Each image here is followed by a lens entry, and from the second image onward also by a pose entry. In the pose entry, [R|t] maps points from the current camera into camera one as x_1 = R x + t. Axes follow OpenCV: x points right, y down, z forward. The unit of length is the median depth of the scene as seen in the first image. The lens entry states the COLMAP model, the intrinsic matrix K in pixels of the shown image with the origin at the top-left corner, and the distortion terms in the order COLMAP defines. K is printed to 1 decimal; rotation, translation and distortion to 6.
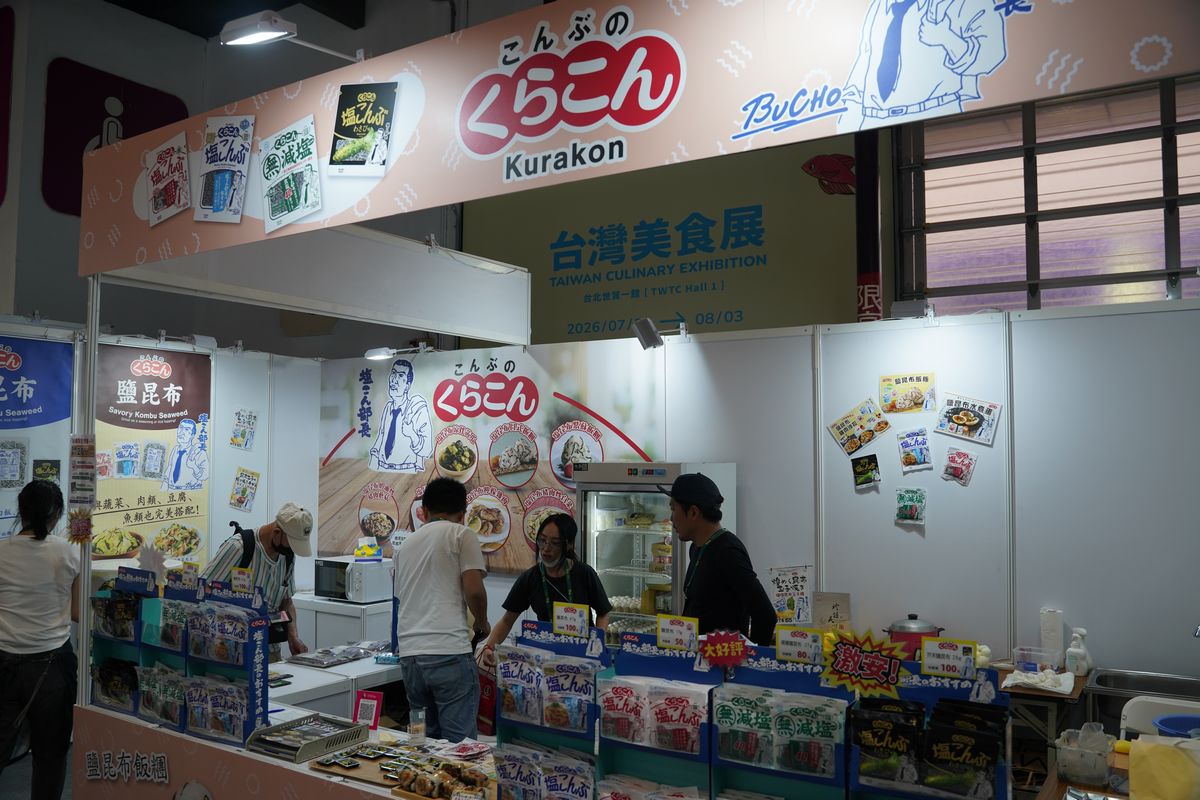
lens RADIAL K [[972.6, 0, 595.1], [0, 972.6, 410.4], [0, 0, 1]] dist [-0.115673, 0.096038]
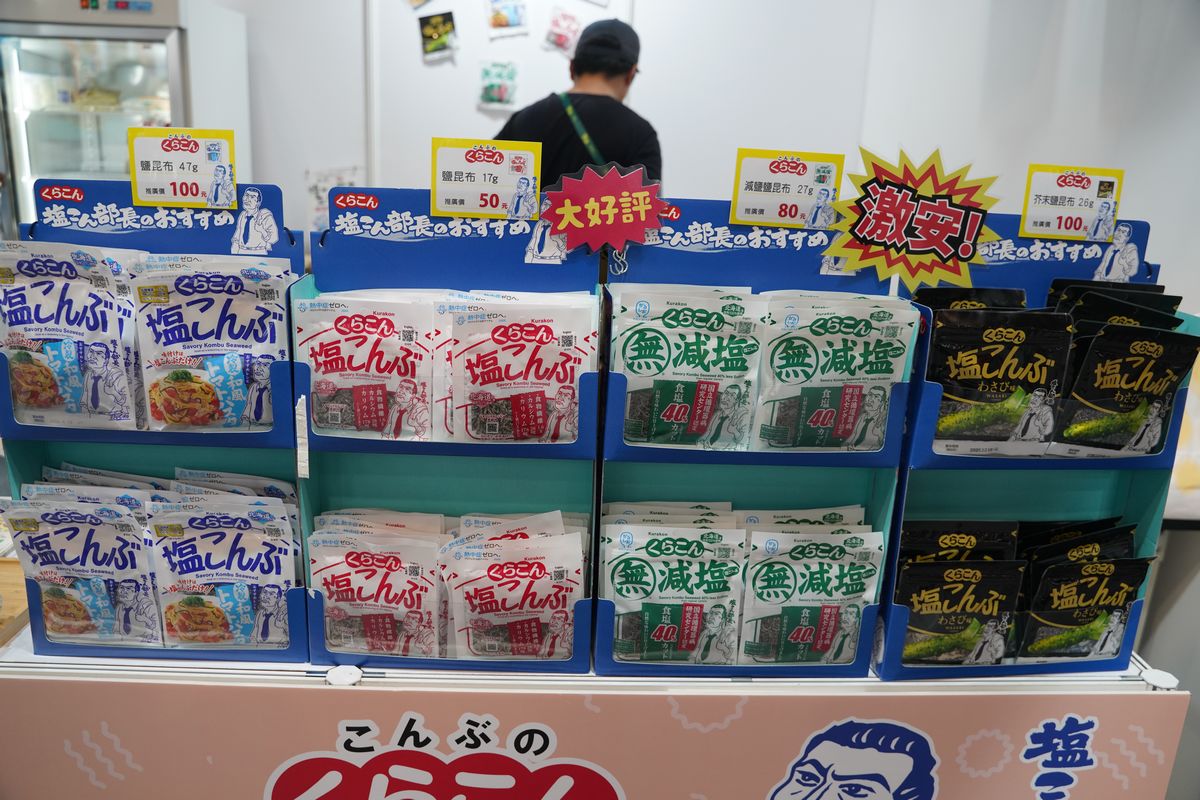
lens RADIAL K [[972.6, 0, 595.1], [0, 972.6, 410.4], [0, 0, 1]] dist [-0.115673, 0.096038]
pose [[0.819139, -0.132488, 0.558084, -0.124648], [-0.067868, 0.943738, 0.323656, 0.179805], [-0.569566, -0.302995, 0.764061, 0.596414]]
